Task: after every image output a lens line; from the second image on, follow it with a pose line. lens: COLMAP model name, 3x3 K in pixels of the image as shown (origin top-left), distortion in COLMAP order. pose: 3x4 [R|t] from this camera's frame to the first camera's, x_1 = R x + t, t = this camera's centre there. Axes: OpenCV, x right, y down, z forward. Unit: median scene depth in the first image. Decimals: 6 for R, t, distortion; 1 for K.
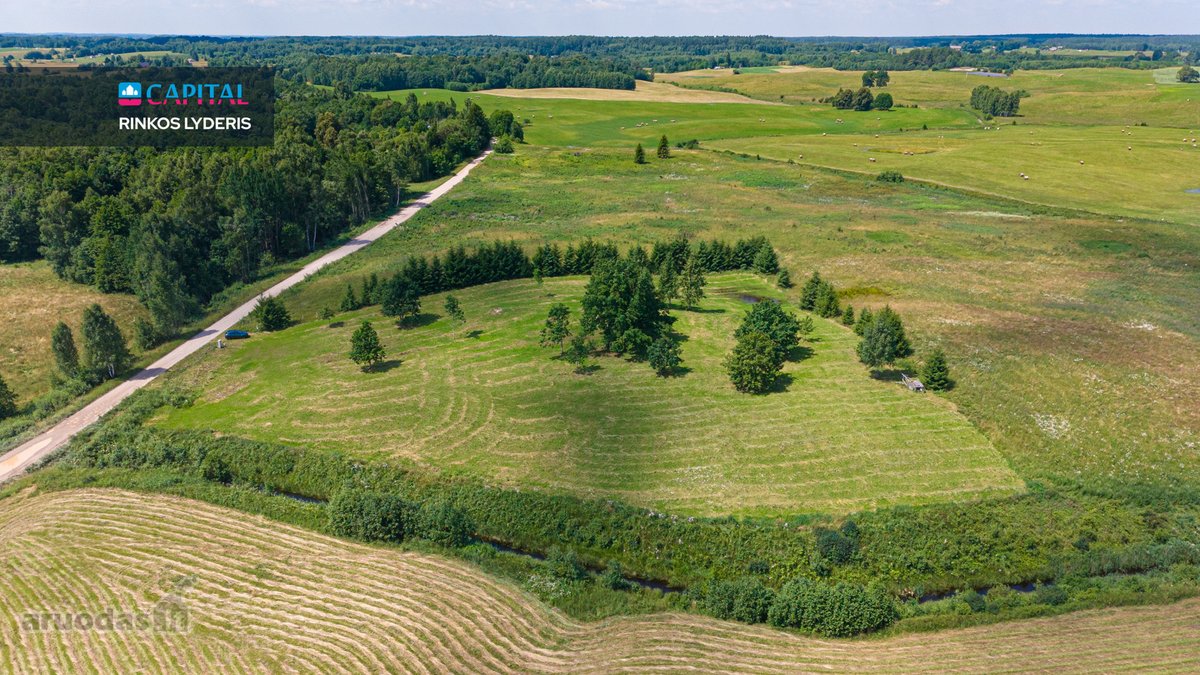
lens RADIAL K [[882.3, 0, 600.0], [0, 882.3, 337.5], [0, 0, 1]] dist [0.071897, -0.068086]
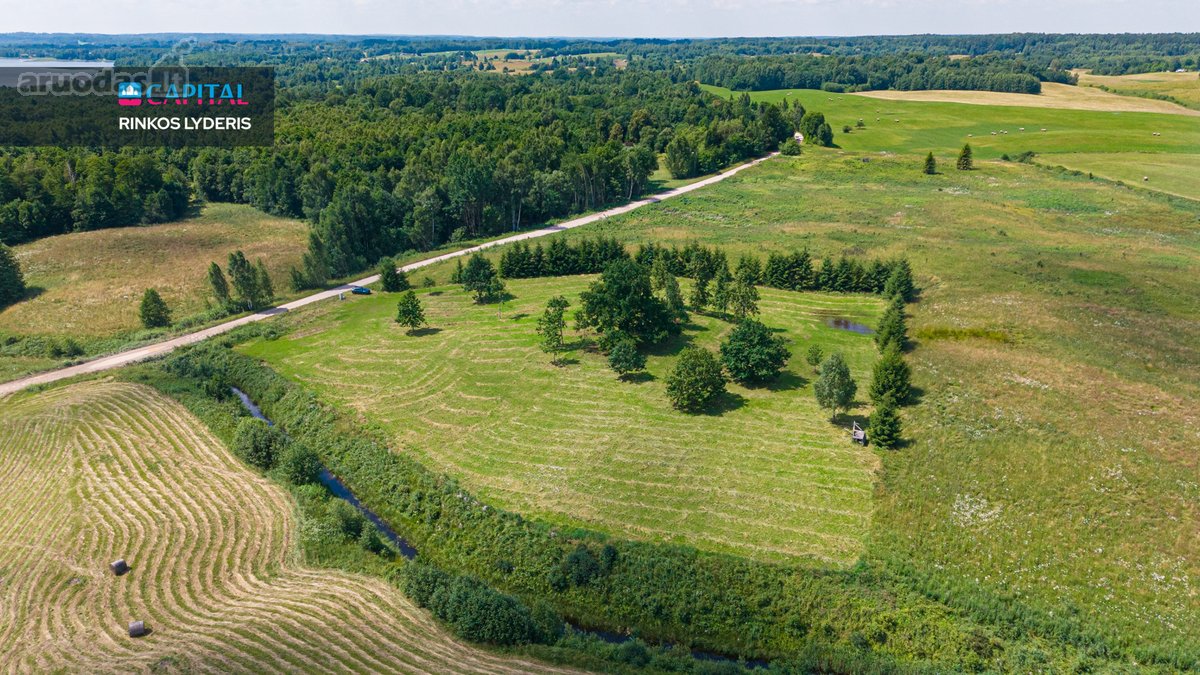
lens RADIAL K [[882.3, 0, 600.0], [0, 882.3, 337.5], [0, 0, 1]] dist [0.071897, -0.068086]
pose [[0.888527, 0.145909, -0.435007, 0.454054], [-0.146043, 0.988717, 0.033331, -0.031535], [0.434962, 0.033914, 0.899810, 0.090009]]
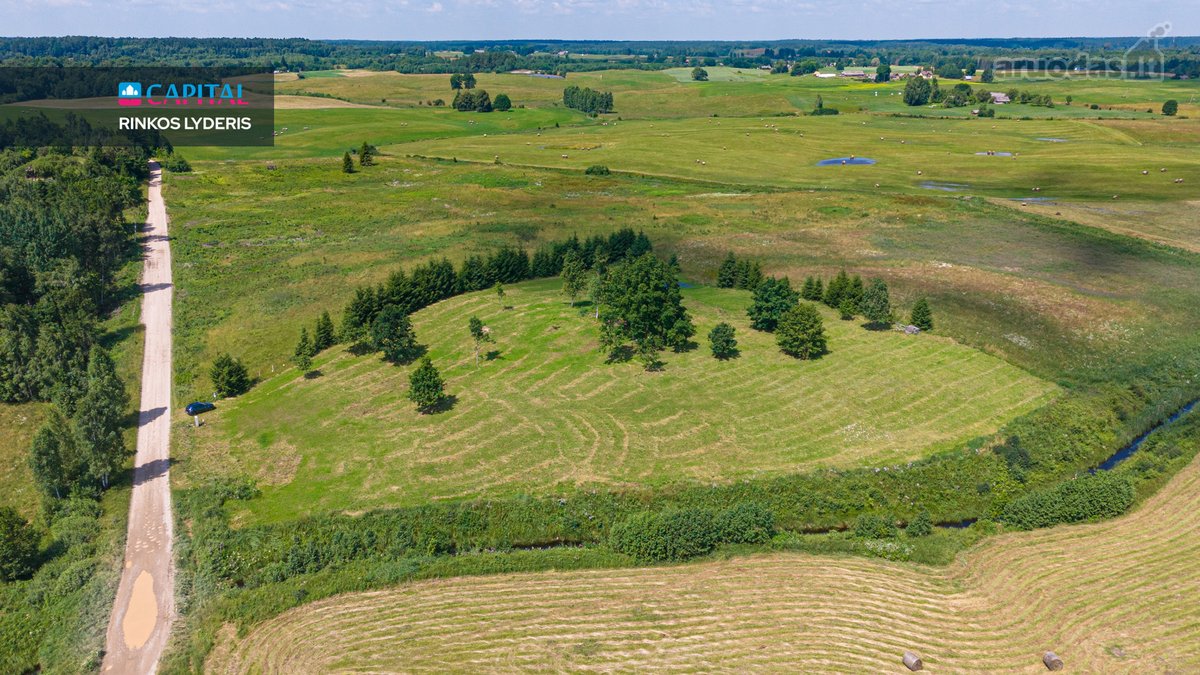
lens RADIAL K [[882.3, 0, 600.0], [0, 882.3, 337.5], [0, 0, 1]] dist [0.071897, -0.068086]
pose [[0.868416, -0.158733, 0.469742, -0.529937], [0.160354, 0.986371, 0.036861, -0.043300], [-0.469191, 0.043315, 0.882034, 0.125386]]
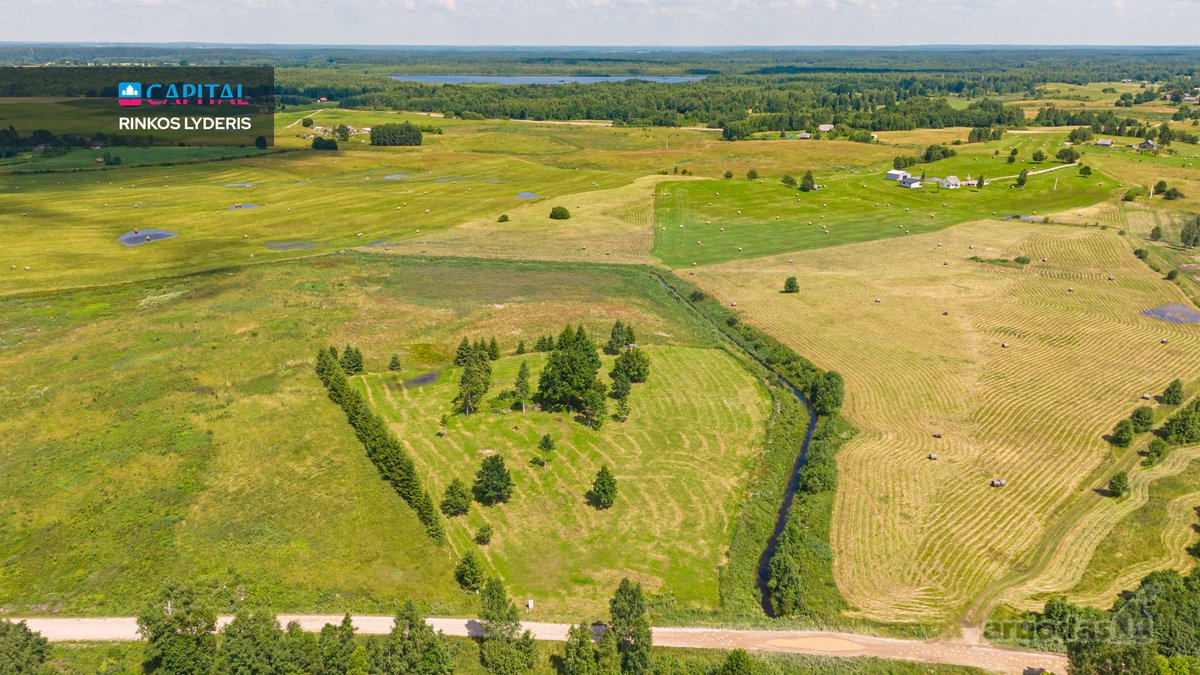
lens RADIAL K [[882.3, 0, 600.0], [0, 882.3, 337.5], [0, 0, 1]] dist [0.071897, -0.068086]
pose [[-0.070293, -0.313671, 0.946926, -1.314109], [0.318041, 0.892687, 0.319313, -0.543556], [-0.945468, 0.323607, 0.037011, 0.907643]]
